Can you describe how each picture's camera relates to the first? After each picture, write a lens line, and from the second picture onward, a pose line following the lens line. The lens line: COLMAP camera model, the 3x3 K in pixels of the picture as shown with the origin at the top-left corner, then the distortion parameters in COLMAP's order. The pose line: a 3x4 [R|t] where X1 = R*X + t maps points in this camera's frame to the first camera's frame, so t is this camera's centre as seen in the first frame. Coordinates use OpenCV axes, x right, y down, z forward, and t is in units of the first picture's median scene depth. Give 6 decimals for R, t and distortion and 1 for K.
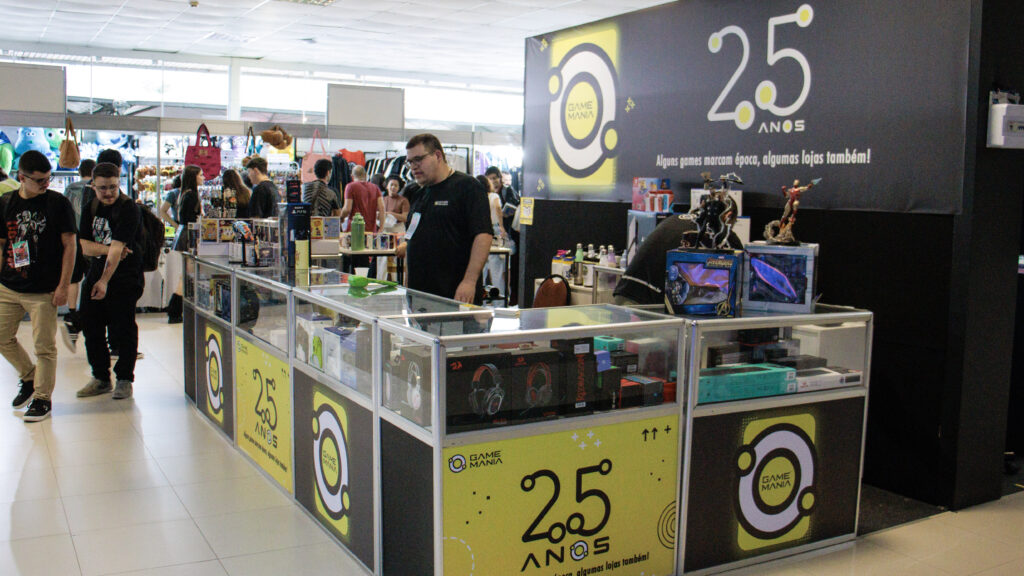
lens RADIAL K [[943.7, 0, 513.2], [0, 943.7, 287.6], [0, 0, 1]] dist [-0.068396, 0.000000]
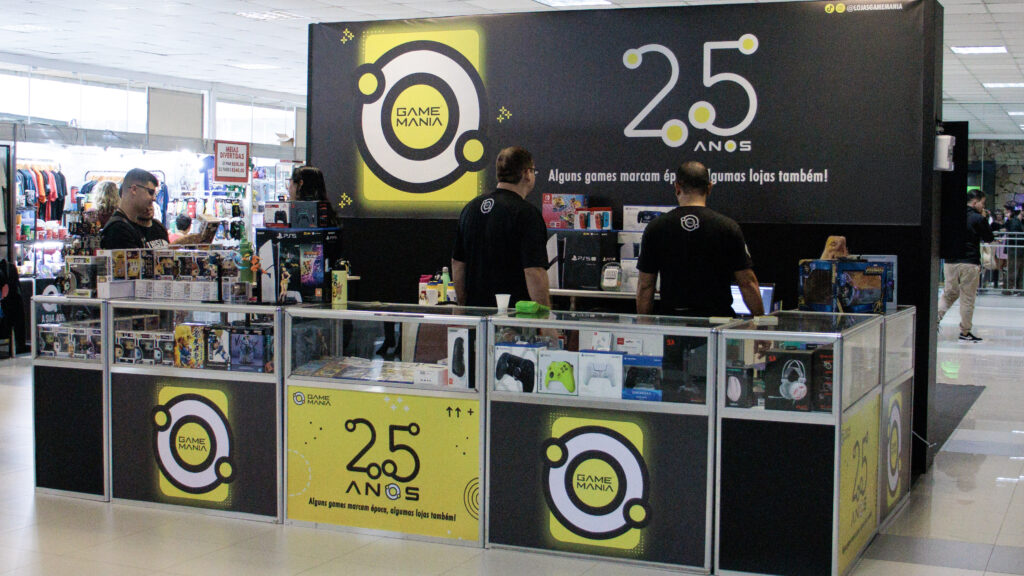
lens RADIAL K [[1377.7, 0, 511.3], [0, 1377.7, 288.0], [0, 0, 1]] dist [-0.044307, 0.000000]
pose [[0.813257, -0.044890, 0.580170, -0.800952], [0.065543, 0.997742, -0.014676, -0.005042], [-0.578202, 0.049961, 0.814363, -0.115216]]
